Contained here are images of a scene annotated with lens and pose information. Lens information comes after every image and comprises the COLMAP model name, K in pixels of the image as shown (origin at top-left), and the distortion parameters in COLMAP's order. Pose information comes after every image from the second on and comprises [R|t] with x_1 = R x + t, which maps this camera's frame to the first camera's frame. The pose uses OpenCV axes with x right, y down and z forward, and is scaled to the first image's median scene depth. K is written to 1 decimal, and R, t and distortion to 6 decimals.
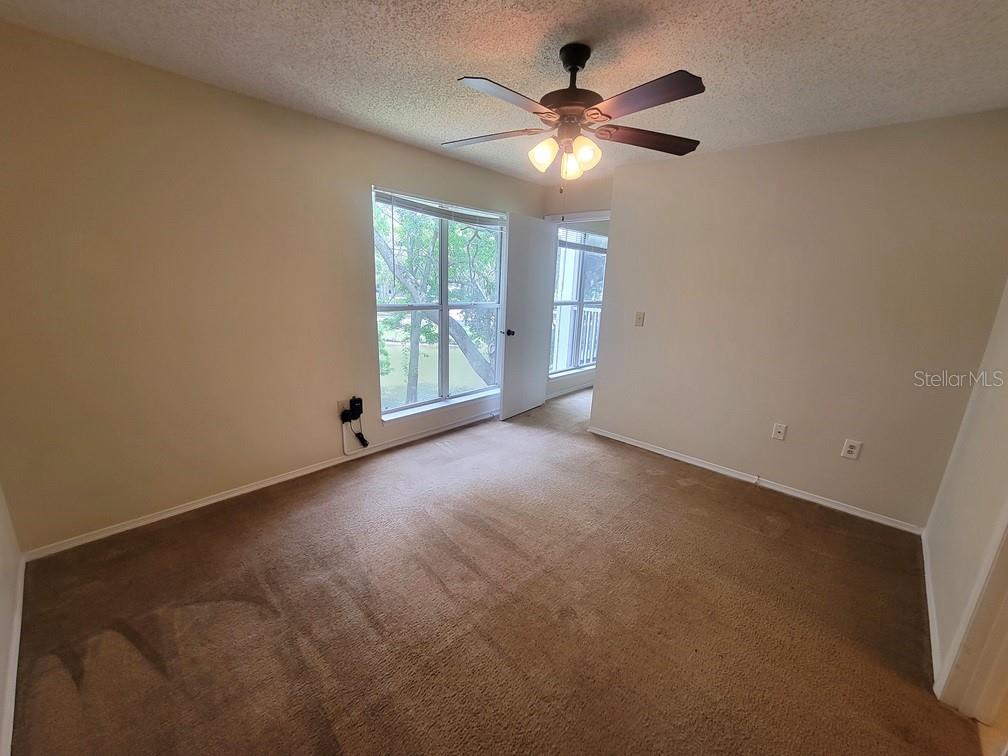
lens RADIAL K [[410.7, 0, 513.4], [0, 410.7, 384.1], [0, 0, 1]] dist [-0.000731, -0.000191]
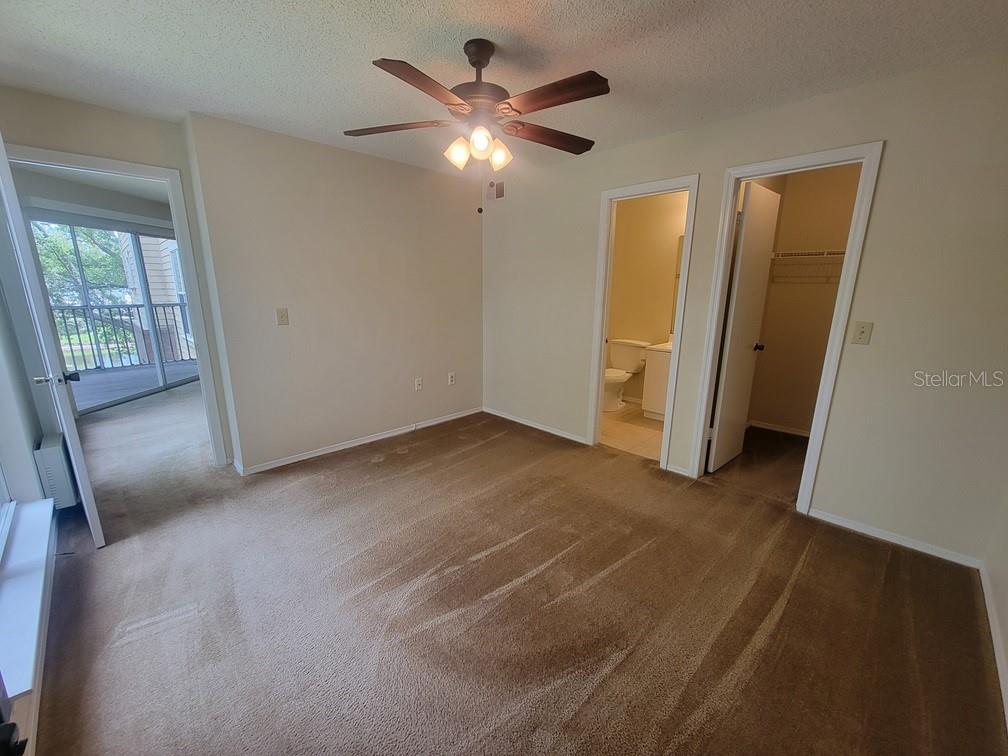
lens RADIAL K [[410.7, 0, 513.4], [0, 410.7, 384.1], [0, 0, 1]] dist [-0.000731, -0.000191]
pose [[0.035927, -0.281460, 0.958900, -0.594796], [0.227204, 0.936693, 0.266429, -0.164019], [-0.973184, 0.208294, 0.097602, 0.539964]]
